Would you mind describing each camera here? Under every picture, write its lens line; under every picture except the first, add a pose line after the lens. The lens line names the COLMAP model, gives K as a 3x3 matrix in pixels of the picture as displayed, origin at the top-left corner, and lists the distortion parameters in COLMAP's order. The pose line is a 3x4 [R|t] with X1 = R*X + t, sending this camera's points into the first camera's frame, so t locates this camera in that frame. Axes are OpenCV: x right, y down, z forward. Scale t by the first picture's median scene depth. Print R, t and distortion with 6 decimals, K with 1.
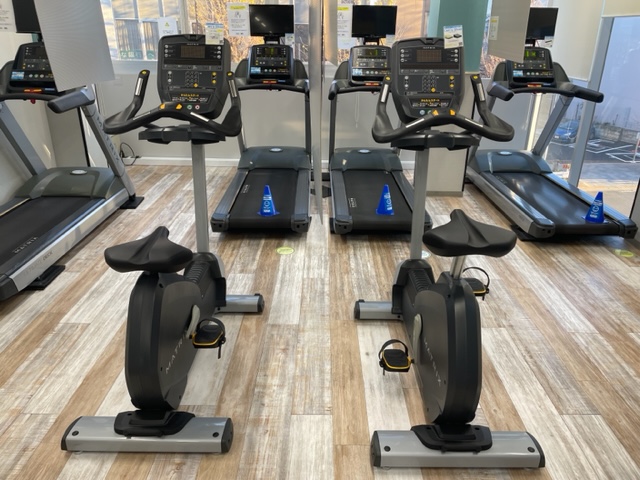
lens RADIAL K [[484.0, 0, 327.8], [0, 484.0, 230.2], [0, 0, 1]] dist [0.086631, -0.114232]
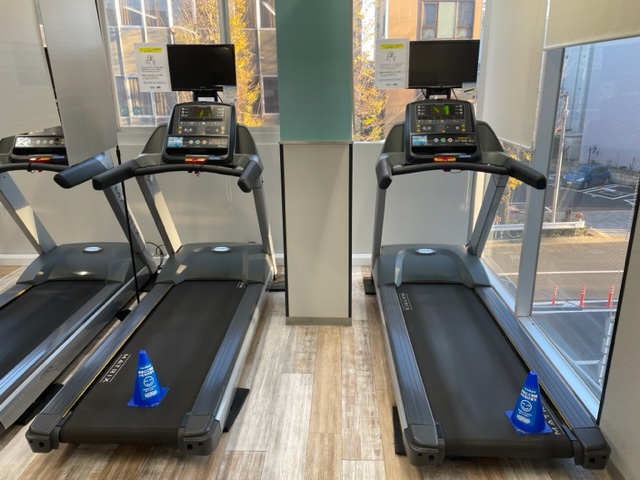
lens RADIAL K [[483.1, 0, 322.5], [0, 483.1, 231.9], [0, 0, 1]] dist [0.090499, -0.113048]
pose [[0.998857, -0.013635, -0.045807, 0.286936], [0.009531, 0.996018, -0.088642, -0.144620], [0.046834, 0.088104, 0.995010, 0.371055]]
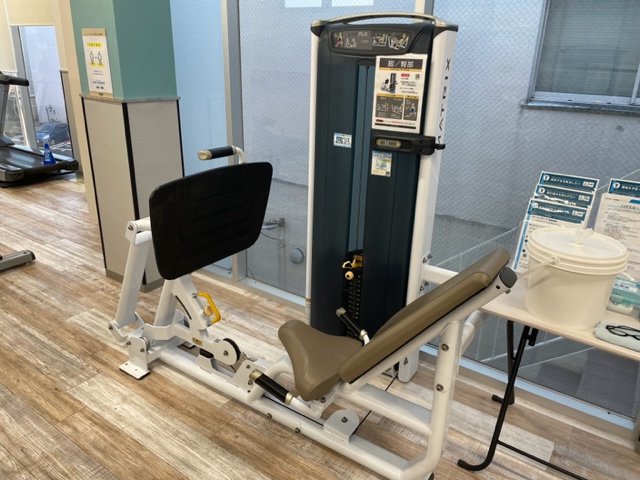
lens RADIAL K [[484.0, 0, 327.8], [0, 484.0, 230.2], [0, 0, 1]] dist [0.086631, -0.114232]
pose [[0.571814, -0.275951, 0.772580, -0.142124], [0.286069, 0.949691, 0.127482, 0.180221], [-0.768891, 0.148115, 0.621987, -0.428799]]
